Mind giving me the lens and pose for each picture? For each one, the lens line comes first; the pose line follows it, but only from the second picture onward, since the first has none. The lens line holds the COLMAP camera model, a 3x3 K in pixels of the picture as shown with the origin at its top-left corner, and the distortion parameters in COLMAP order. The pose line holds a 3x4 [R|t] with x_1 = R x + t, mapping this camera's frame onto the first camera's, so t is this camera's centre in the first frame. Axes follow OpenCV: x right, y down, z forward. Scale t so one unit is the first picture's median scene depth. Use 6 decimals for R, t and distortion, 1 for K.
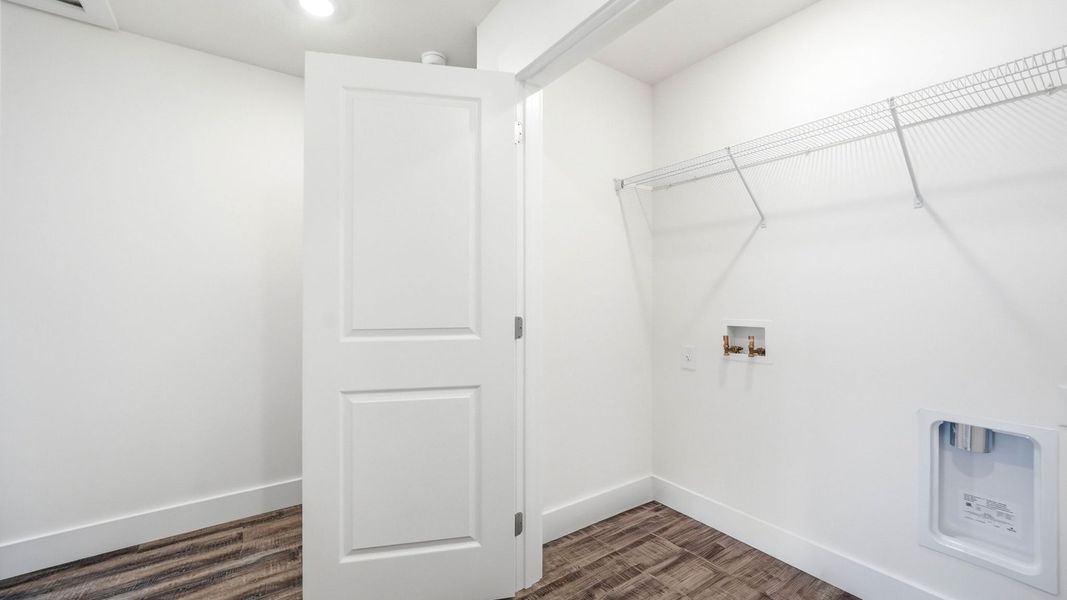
lens RADIAL K [[444.5, 0, 529.8], [0, 444.5, 298.1], [0, 0, 1]] dist [0.001176, 0.000318]
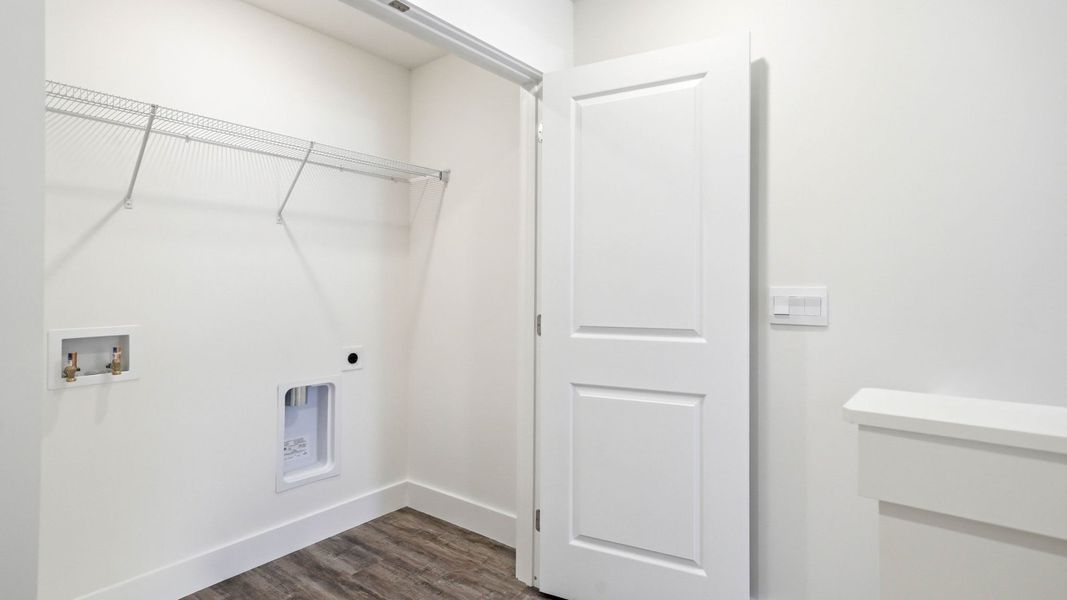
lens RADIAL K [[444.5, 0, 529.8], [0, 444.5, 298.1], [0, 0, 1]] dist [0.001176, 0.000318]
pose [[-0.239331, -0.004435, 0.970928, -0.416429], [0.017078, 0.999816, 0.008777, 0.005347], [-0.970788, 0.018682, -0.239212, 0.496024]]
